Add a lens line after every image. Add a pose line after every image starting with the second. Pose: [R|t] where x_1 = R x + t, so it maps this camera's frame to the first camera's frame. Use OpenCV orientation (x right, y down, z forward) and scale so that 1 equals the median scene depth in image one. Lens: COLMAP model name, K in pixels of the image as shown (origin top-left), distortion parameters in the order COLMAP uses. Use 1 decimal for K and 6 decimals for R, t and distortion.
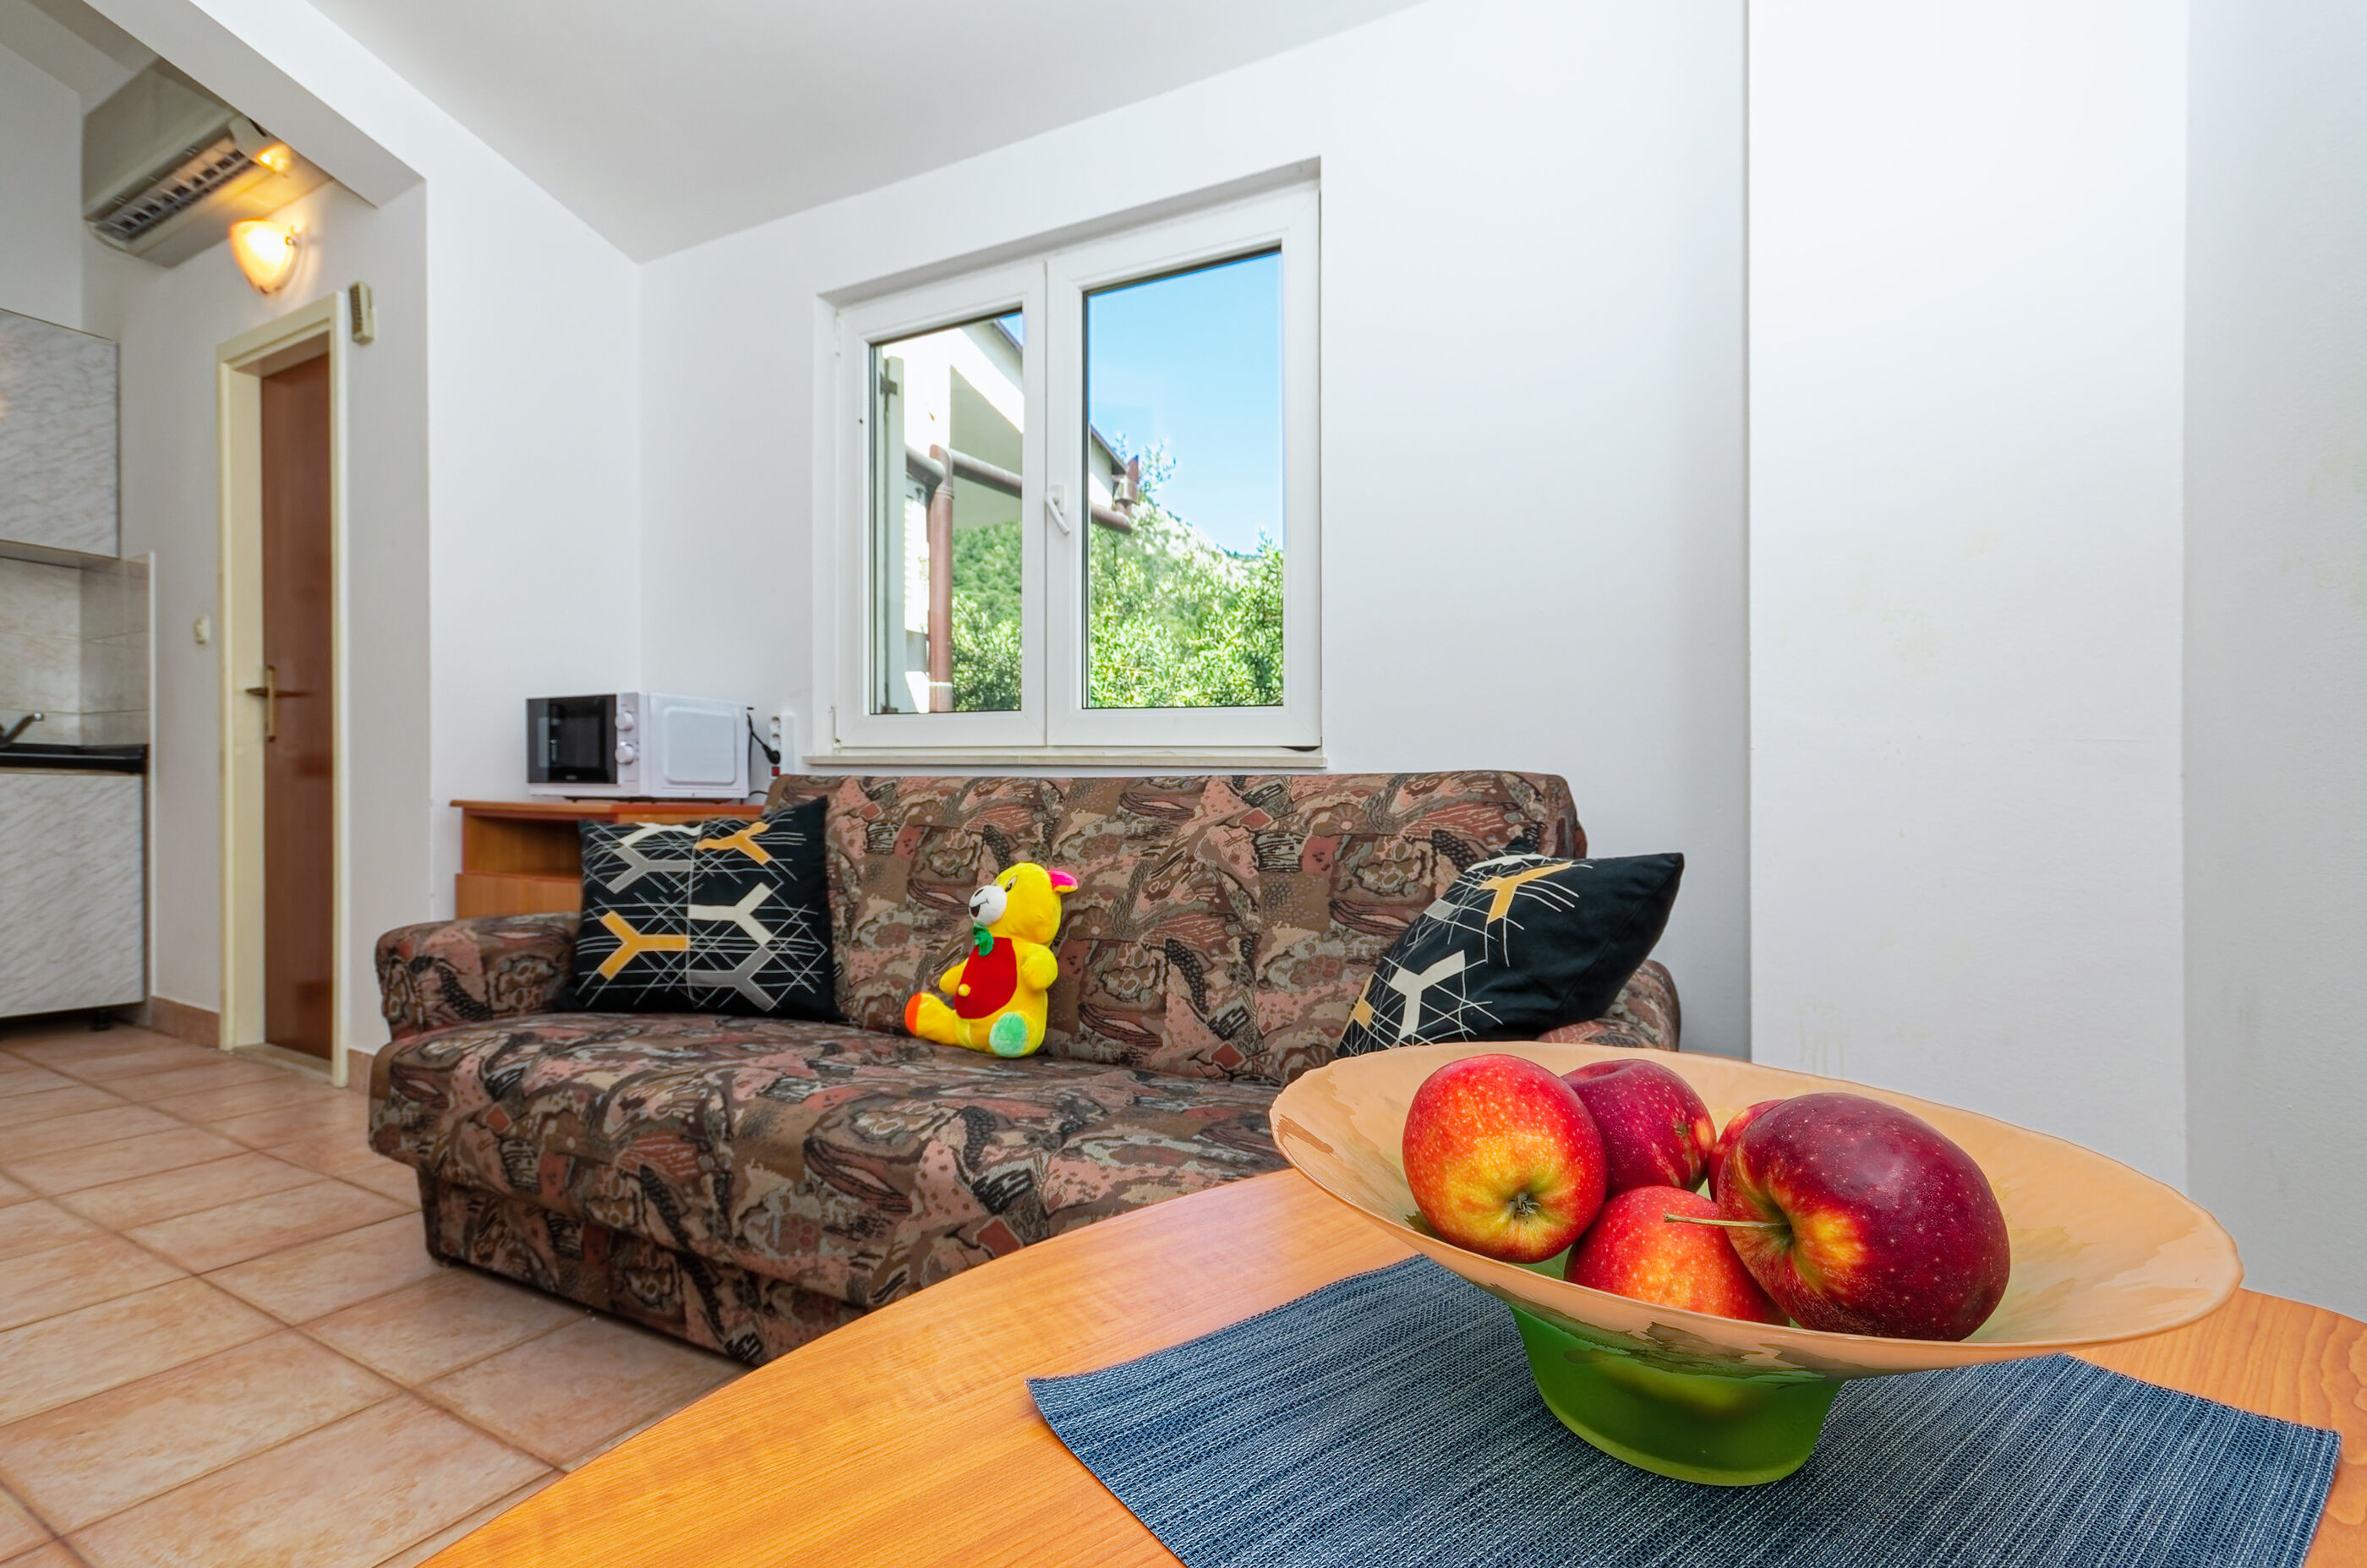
lens RADIAL K [[1024.7, 0, 1165.0], [0, 1024.7, 808.1], [0, 0, 1]] dist [0.007929, -0.004348]
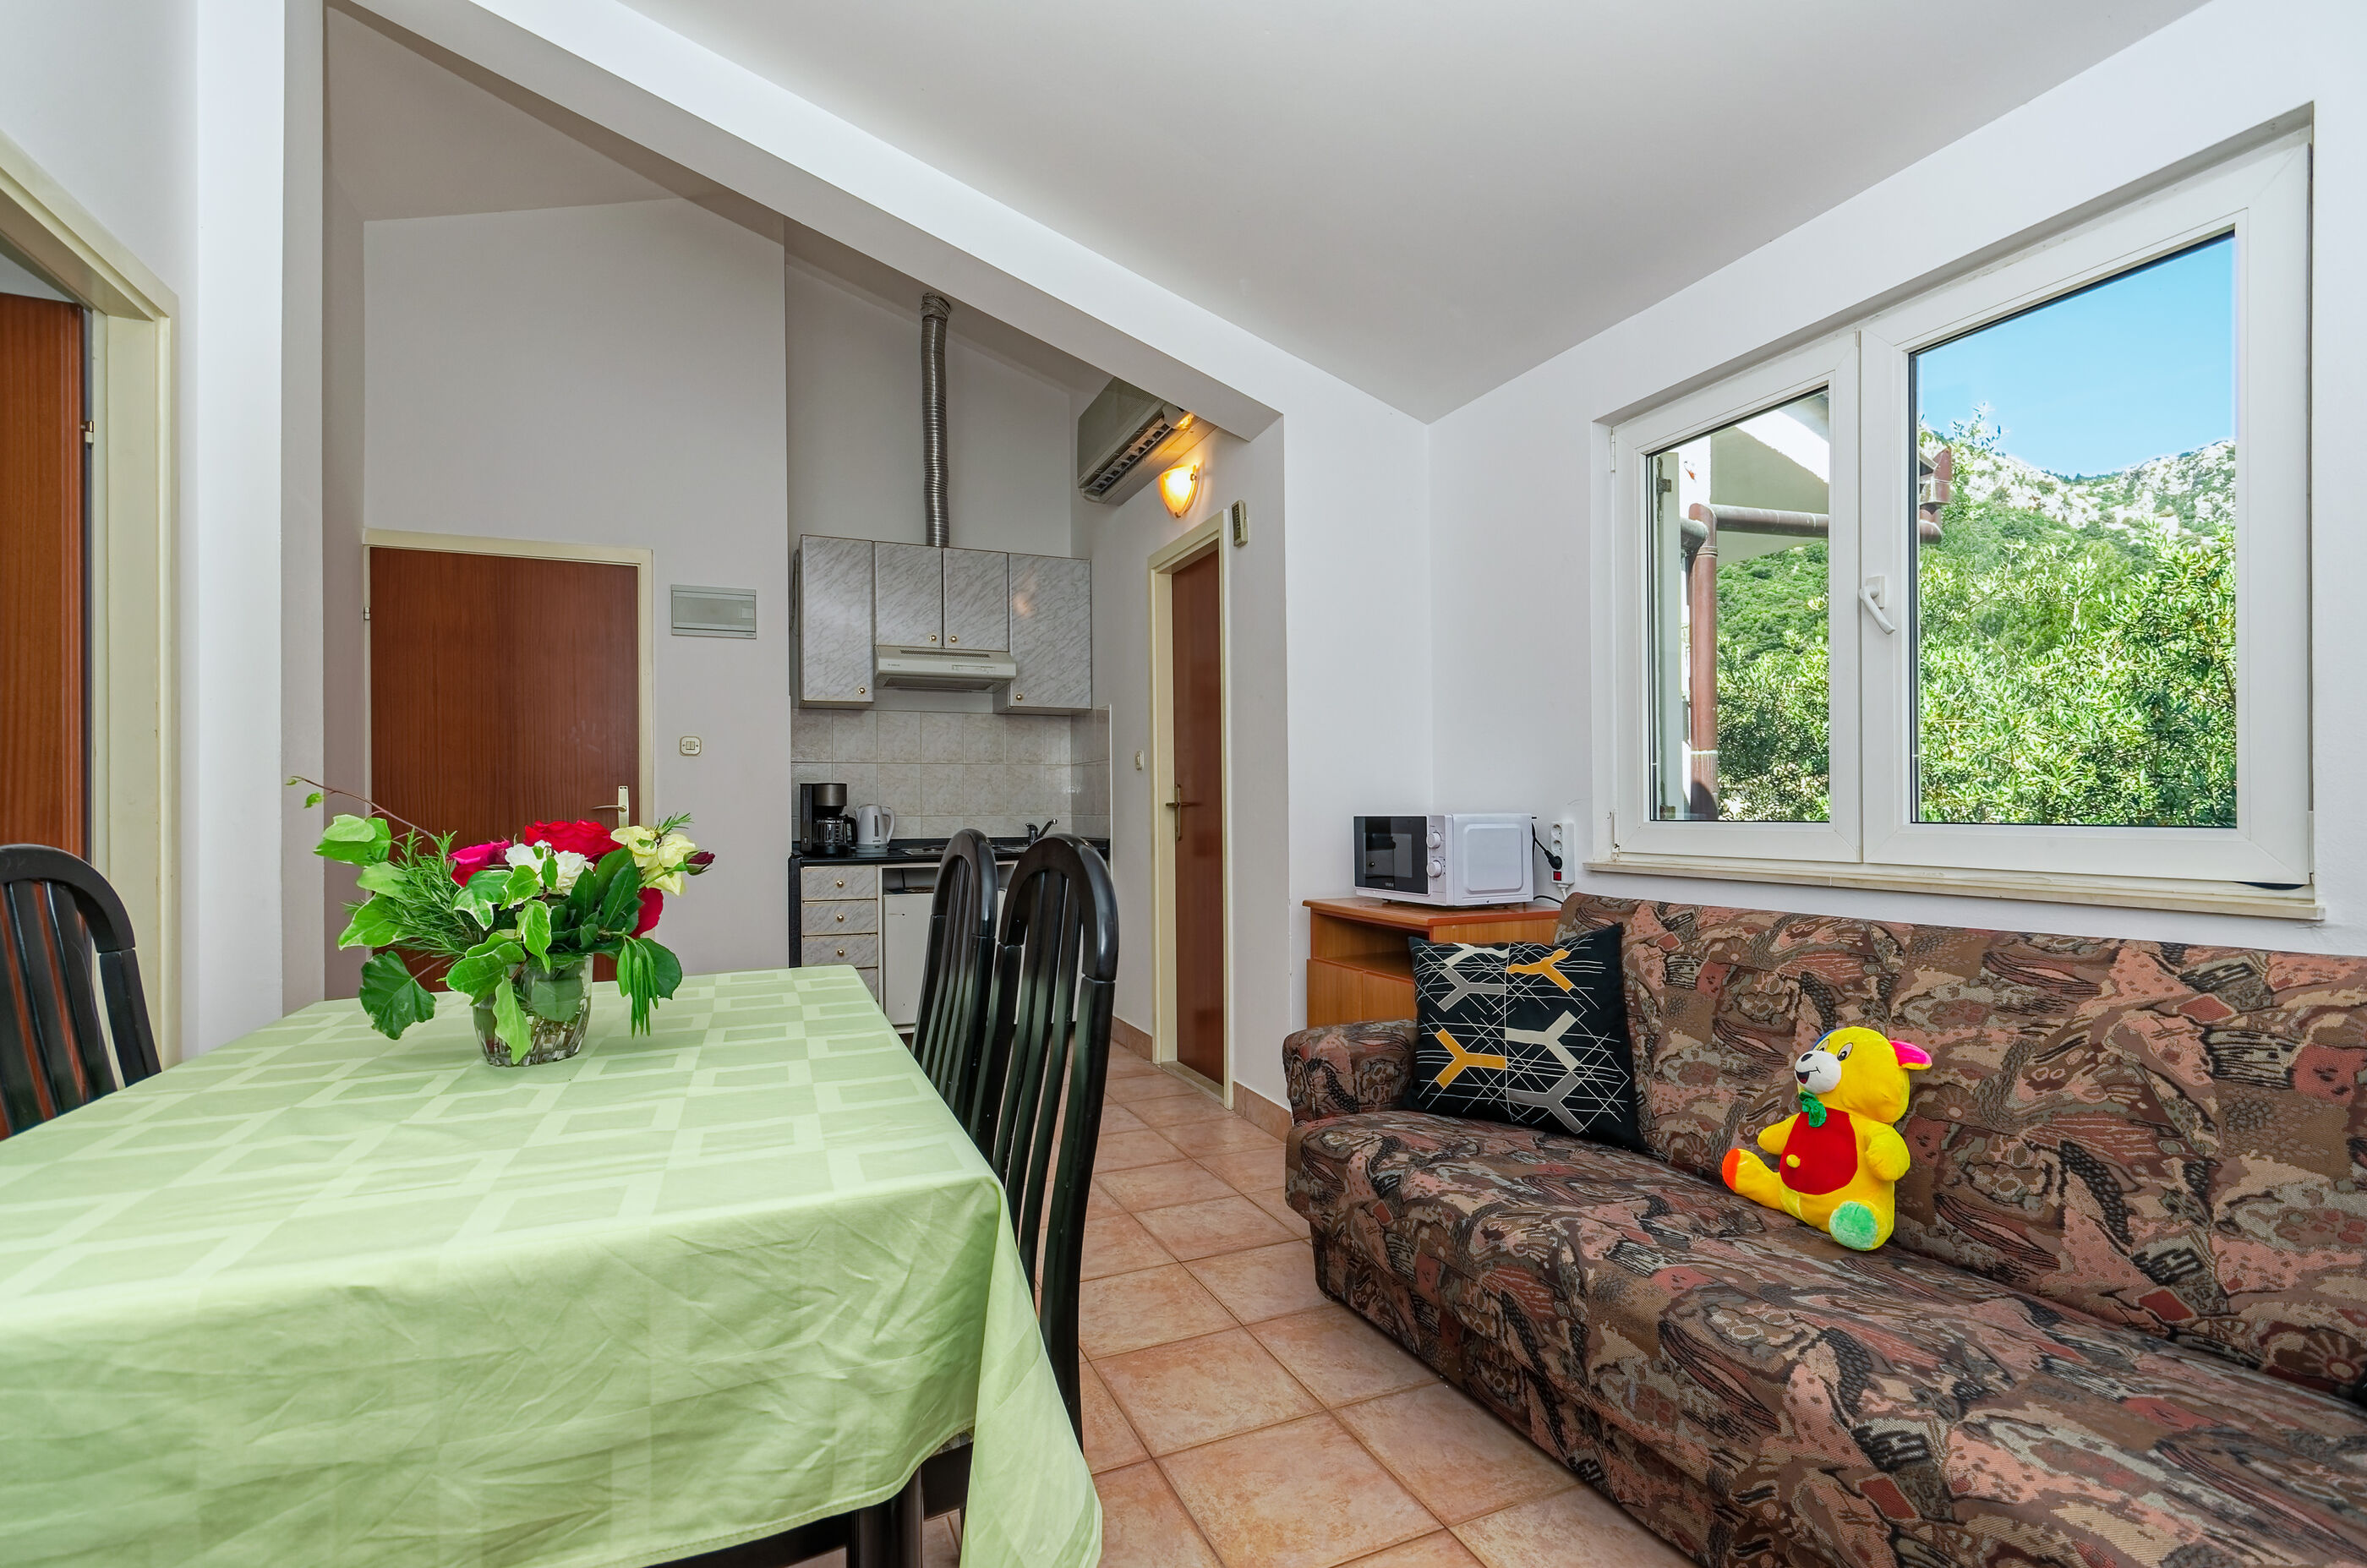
lens RADIAL K [[1031.1, 0, 1185.0], [0, 1031.1, 796.4], [0, 0, 1]] dist [0.004114, 0.000391]
pose [[0.803275, -0.007374, -0.595563, -0.069708], [0.009580, 0.999954, 0.000540, -0.166014], [0.595531, -0.006139, 0.803309, -0.121344]]
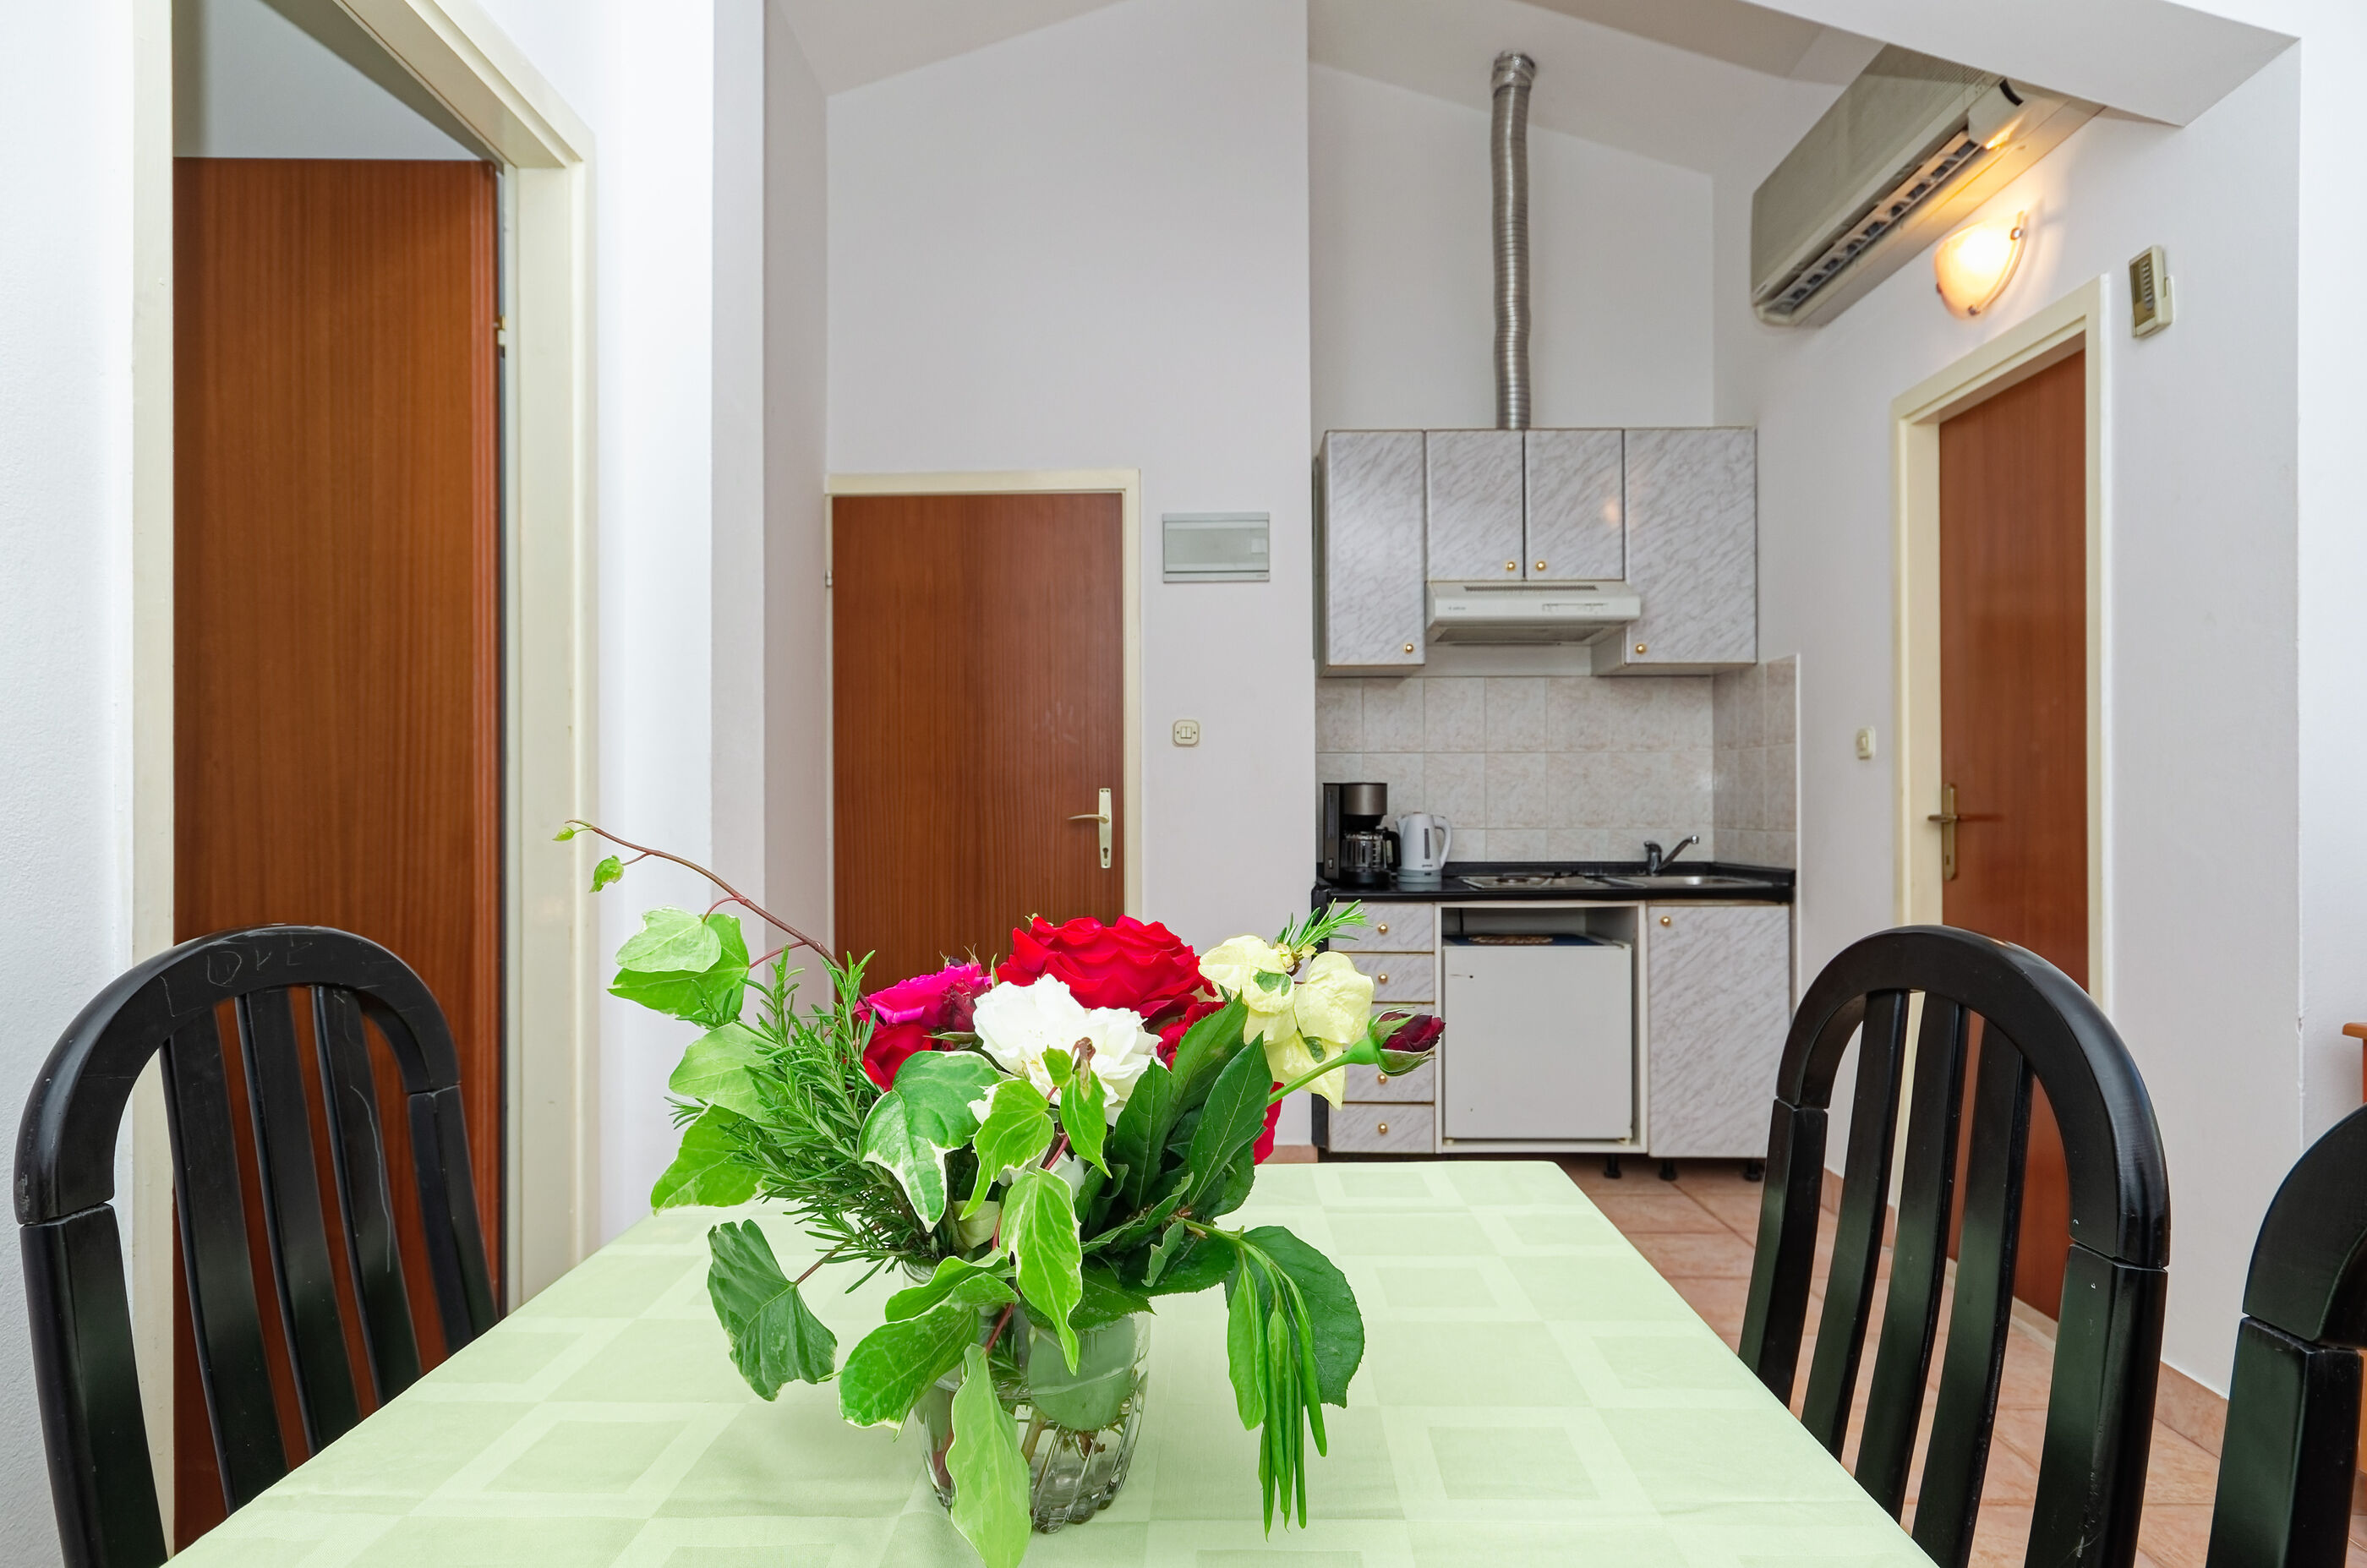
lens RADIAL K [[1180.7, 0, 1183.5], [0, 1180.7, 784.0], [0, 0, 1]] dist [0.000795, 0.017695]
pose [[0.504028, -0.008283, -0.863648, -0.508106], [0.010430, 0.999939, -0.003503, -0.189807], [0.863624, -0.007242, 0.504084, 0.039146]]
